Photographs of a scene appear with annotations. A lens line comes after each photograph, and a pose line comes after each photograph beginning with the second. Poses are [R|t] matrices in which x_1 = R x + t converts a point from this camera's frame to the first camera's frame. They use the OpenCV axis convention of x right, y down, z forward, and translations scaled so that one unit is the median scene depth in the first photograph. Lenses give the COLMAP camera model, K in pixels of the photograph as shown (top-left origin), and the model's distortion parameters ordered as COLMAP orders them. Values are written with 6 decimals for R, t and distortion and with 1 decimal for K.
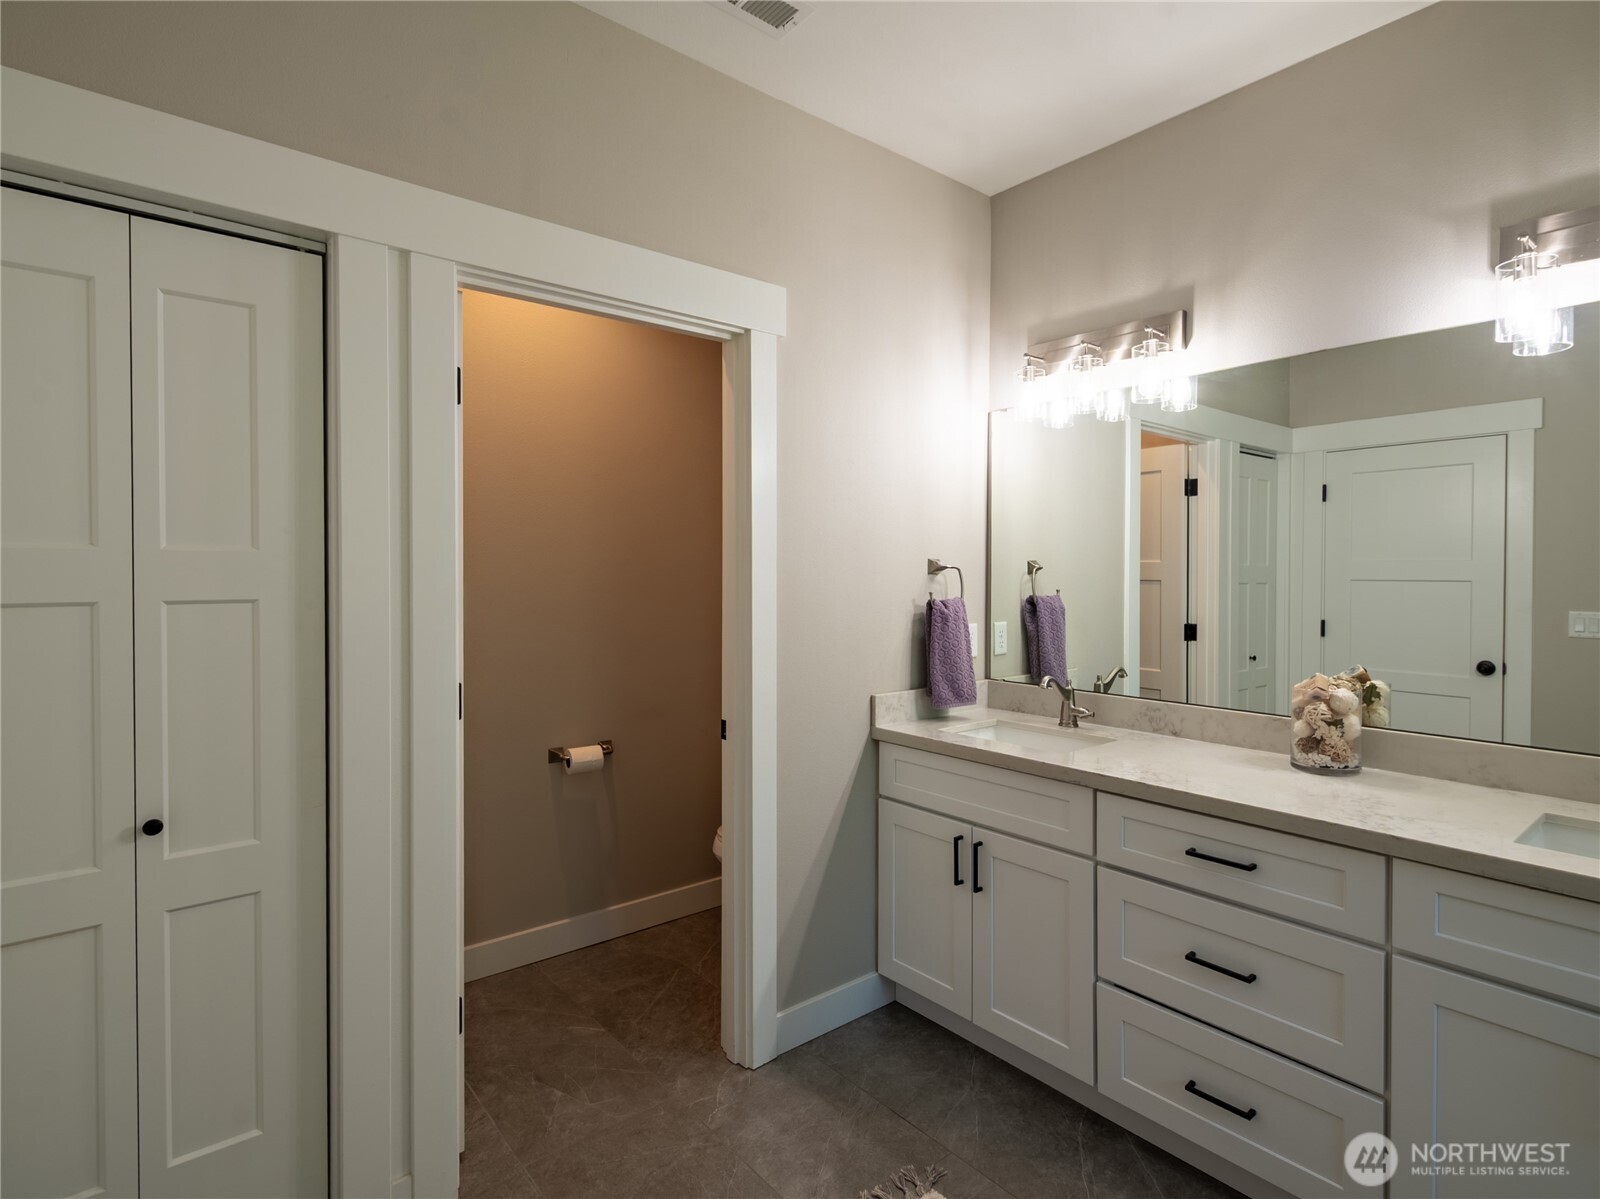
lens RADIAL K [[806.4, 0, 772.9], [0, 806.4, 581.2], [0, 0, 1]] dist [0.005589, -0.003148]
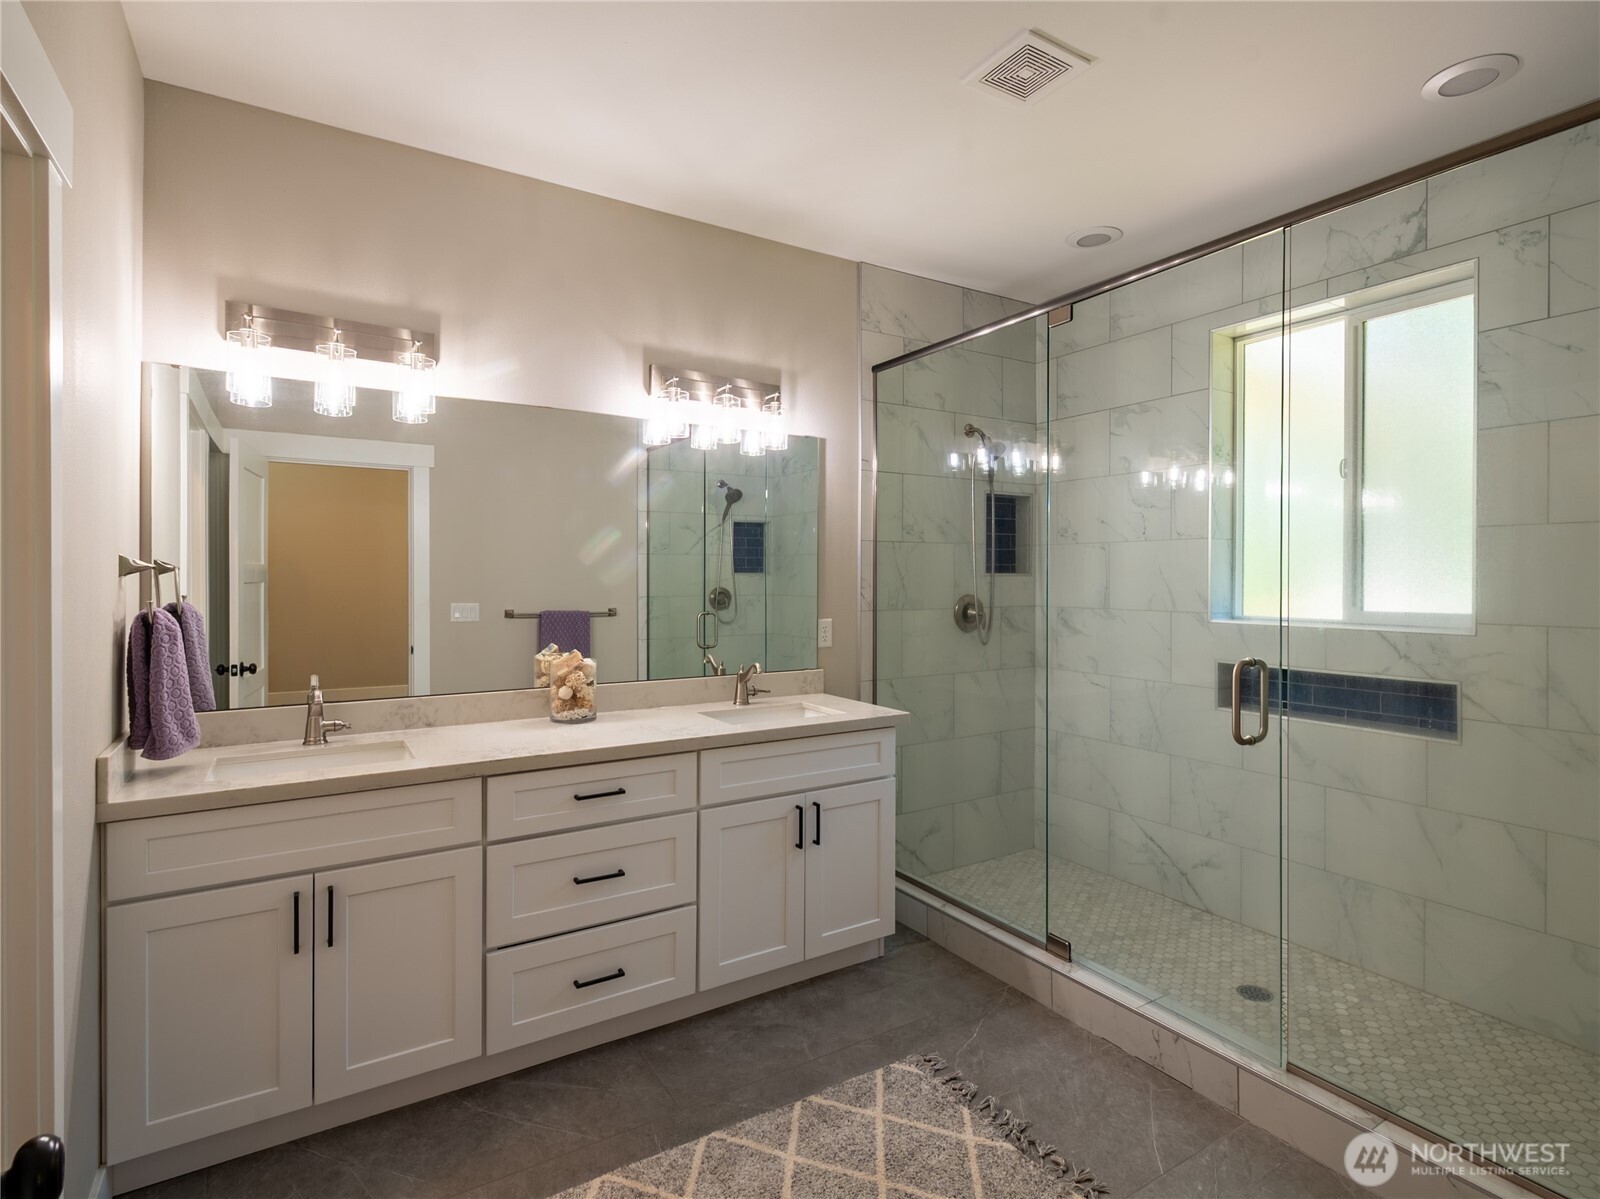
lens RADIAL K [[806.4, 0, 814.0], [0, 806.4, 584.3], [0, 0, 1]] dist [0.005589, -0.003148]
pose [[0.124350, -0.009281, 0.992195, -0.584671], [0.009623, 0.999920, 0.008148, -0.002733], [-0.992192, 0.008535, 0.124430, 0.411012]]
